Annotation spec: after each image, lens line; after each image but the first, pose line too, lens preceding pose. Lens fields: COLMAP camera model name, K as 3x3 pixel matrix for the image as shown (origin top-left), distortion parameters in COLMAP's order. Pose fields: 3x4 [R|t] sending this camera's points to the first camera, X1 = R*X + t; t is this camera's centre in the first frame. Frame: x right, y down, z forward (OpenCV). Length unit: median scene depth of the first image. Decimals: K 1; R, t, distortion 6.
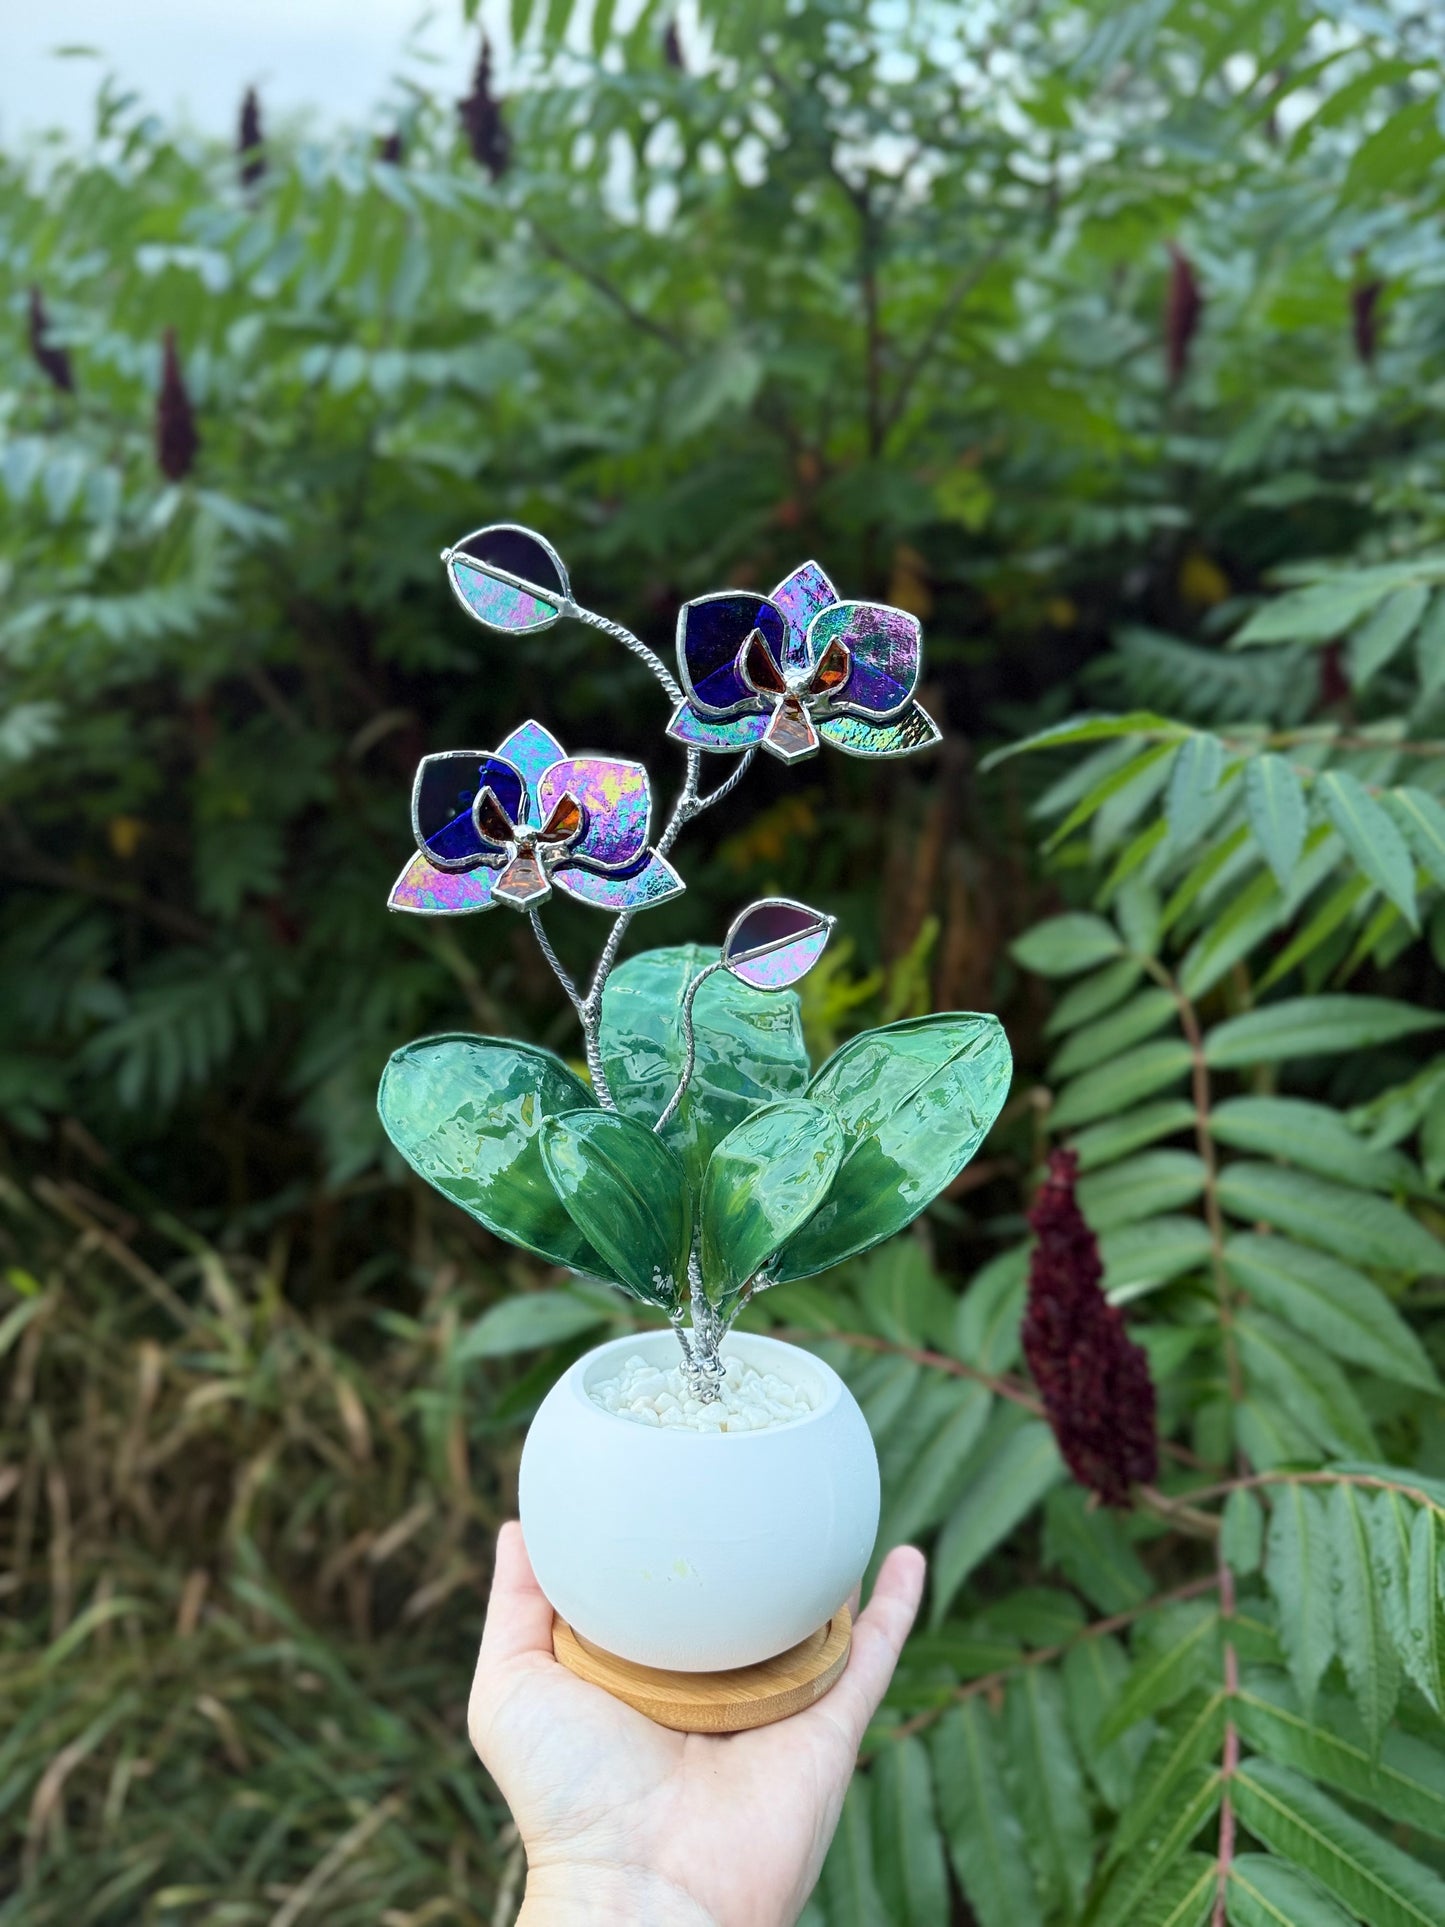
lens RADIAL K [[1368.3, 0, 719.2], [0, 1368.3, 969.4], [0, 0, 1]] dist [0.080286, -0.233507]
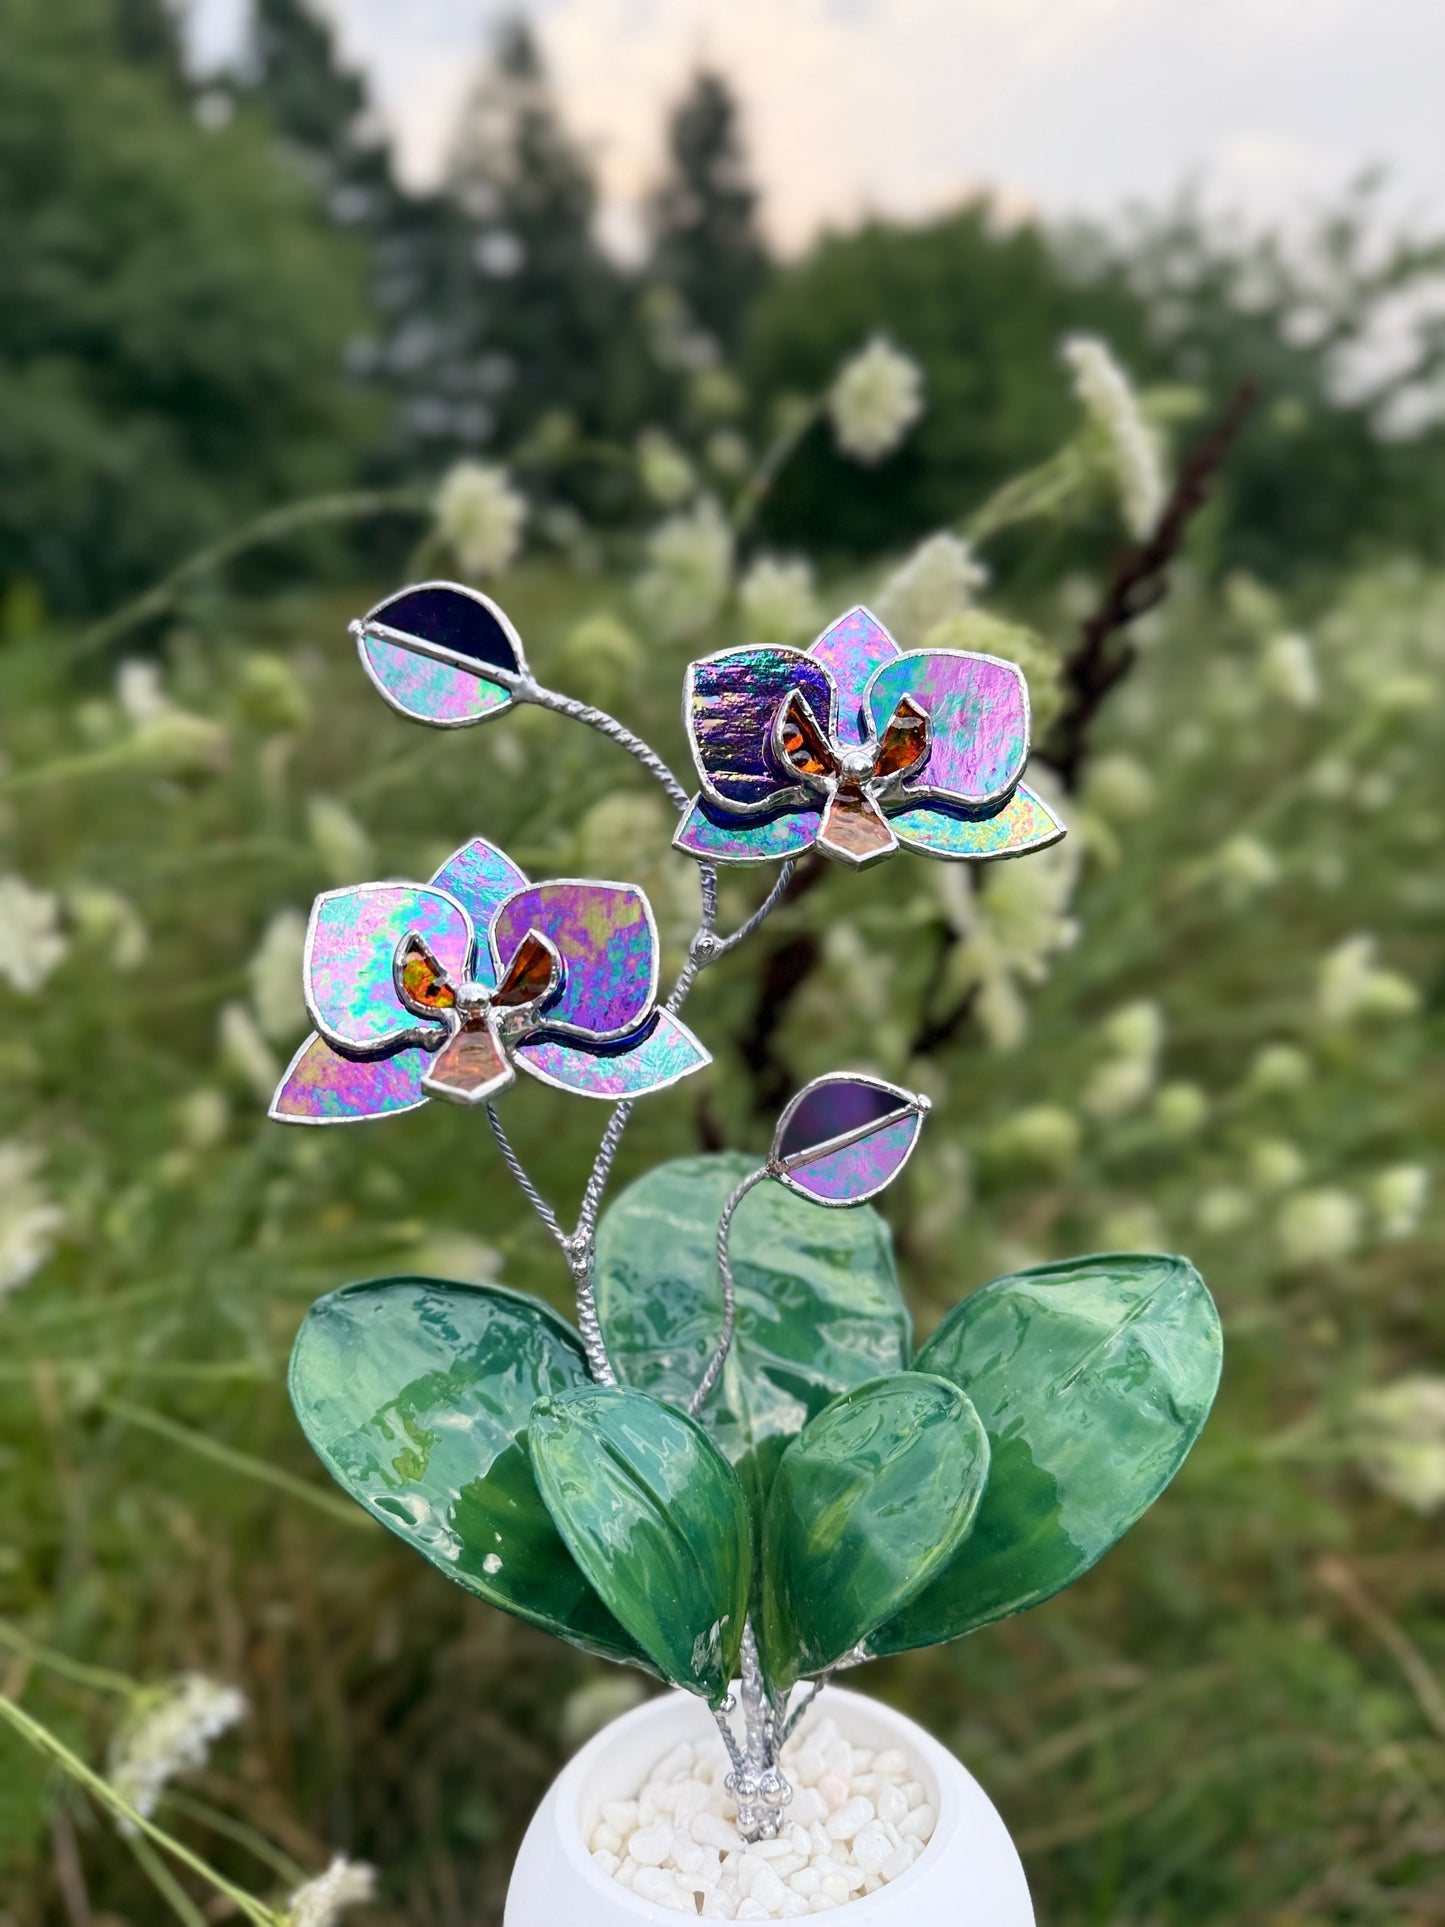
lens RADIAL K [[1368.3, 0, 719.2], [0, 1368.3, 969.4], [0, 0, 1]] dist [0.080286, -0.233507]
pose [[0.998188, -0.055779, 0.022550, -0.034410], [0.058404, 0.988358, -0.140491, -0.009527], [-0.014451, 0.141554, 0.989825, 0.321734]]
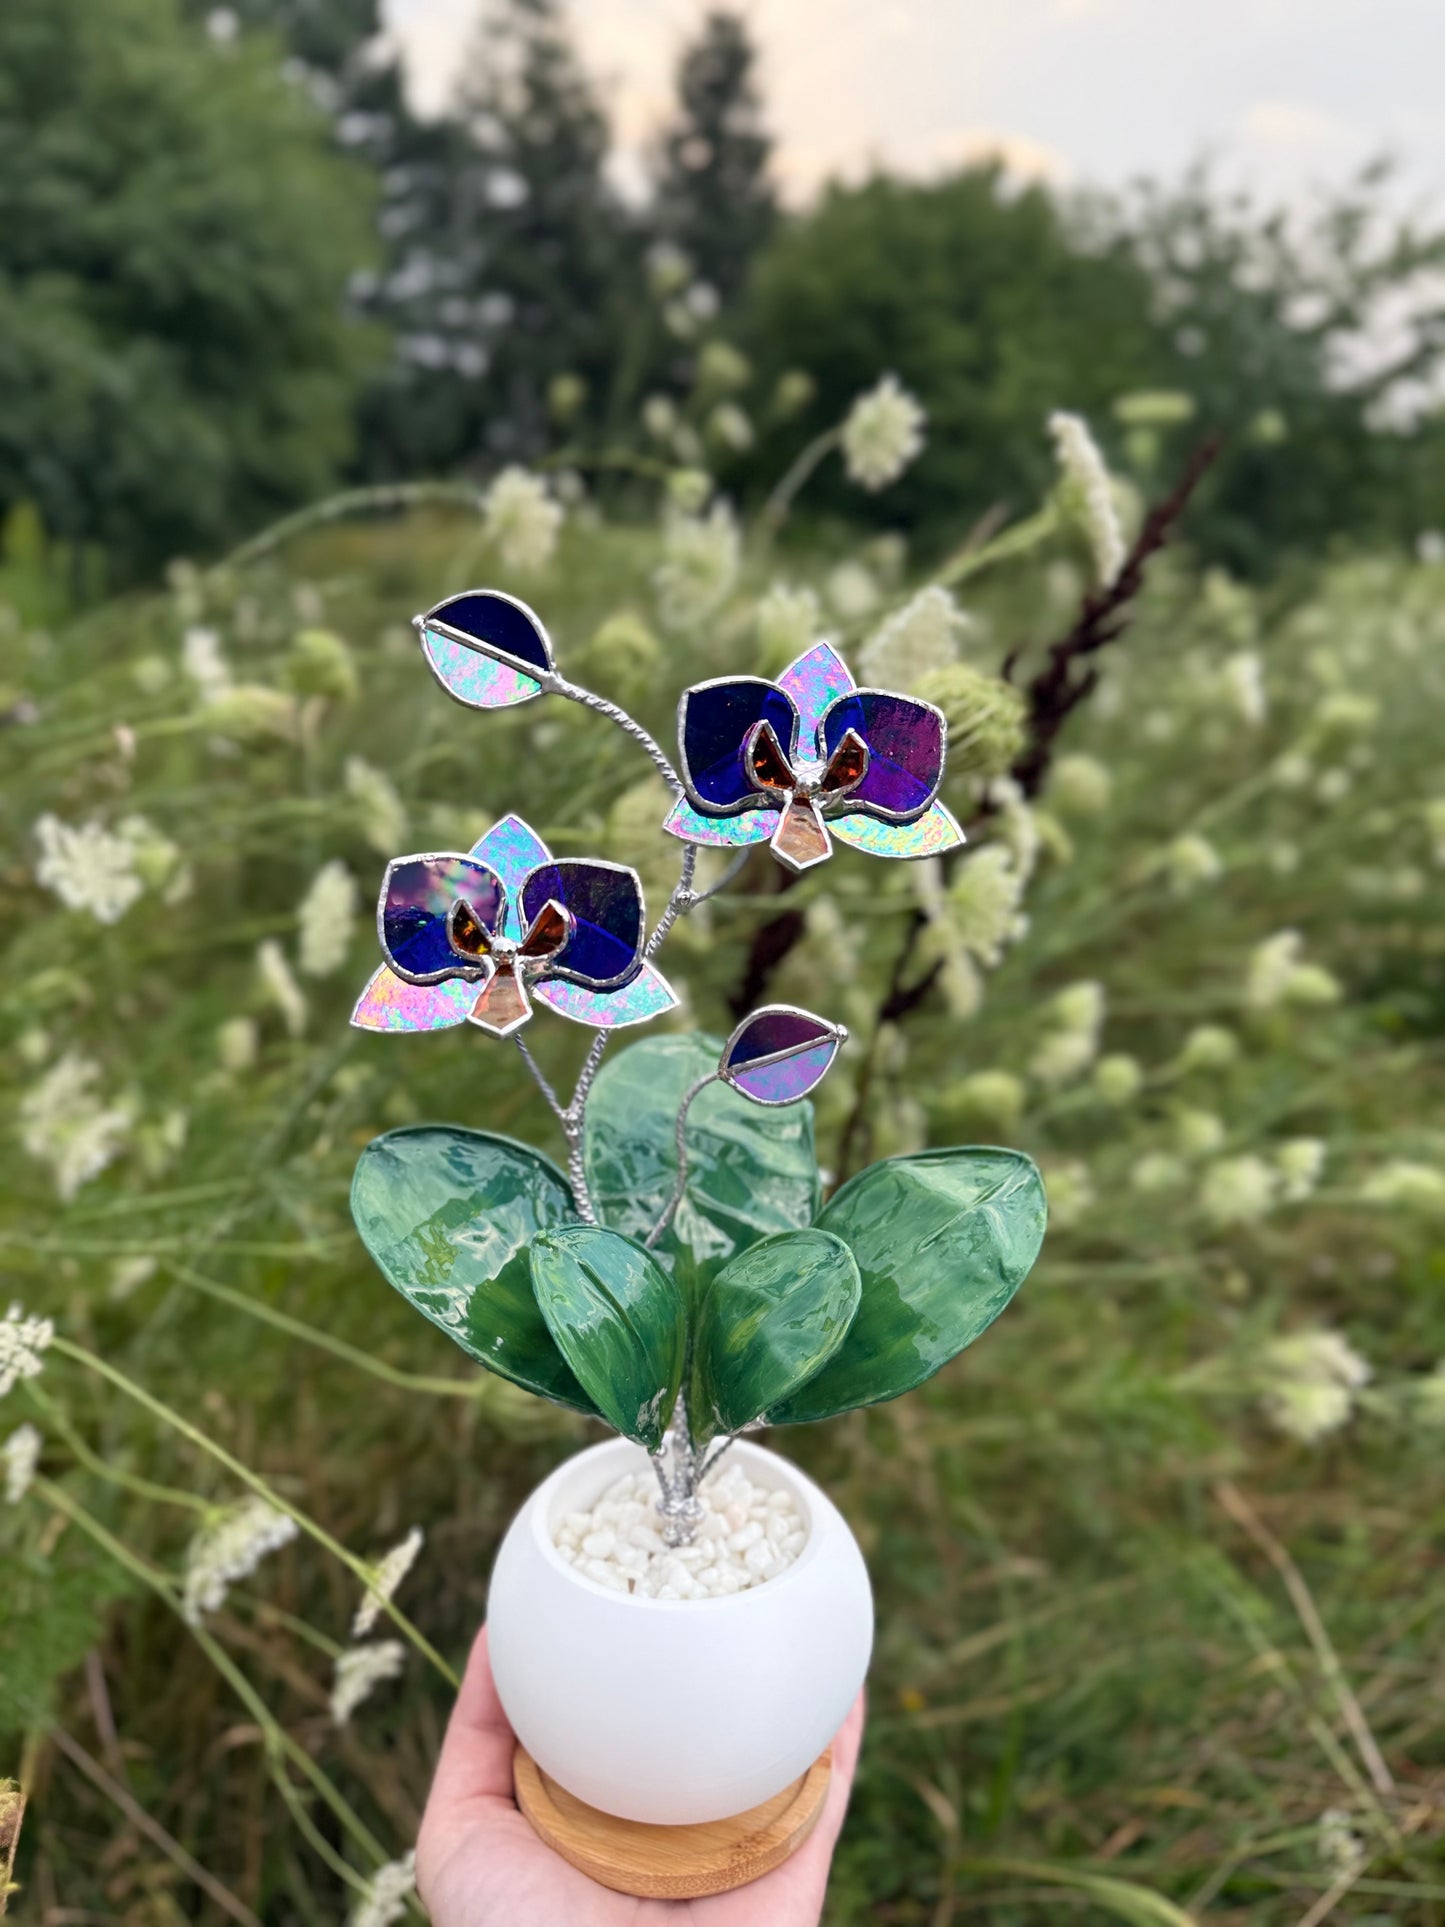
lens RADIAL K [[1362.4, 0, 716.9], [0, 1362.4, 955.3], [0, 0, 1]] dist [0.125033, -0.395224]
pose [[0.999704, 0.012003, 0.021152, -0.020388], [-0.012518, 0.999624, 0.024387, -0.113625], [-0.020851, -0.024644, 0.999479, 0.099160]]
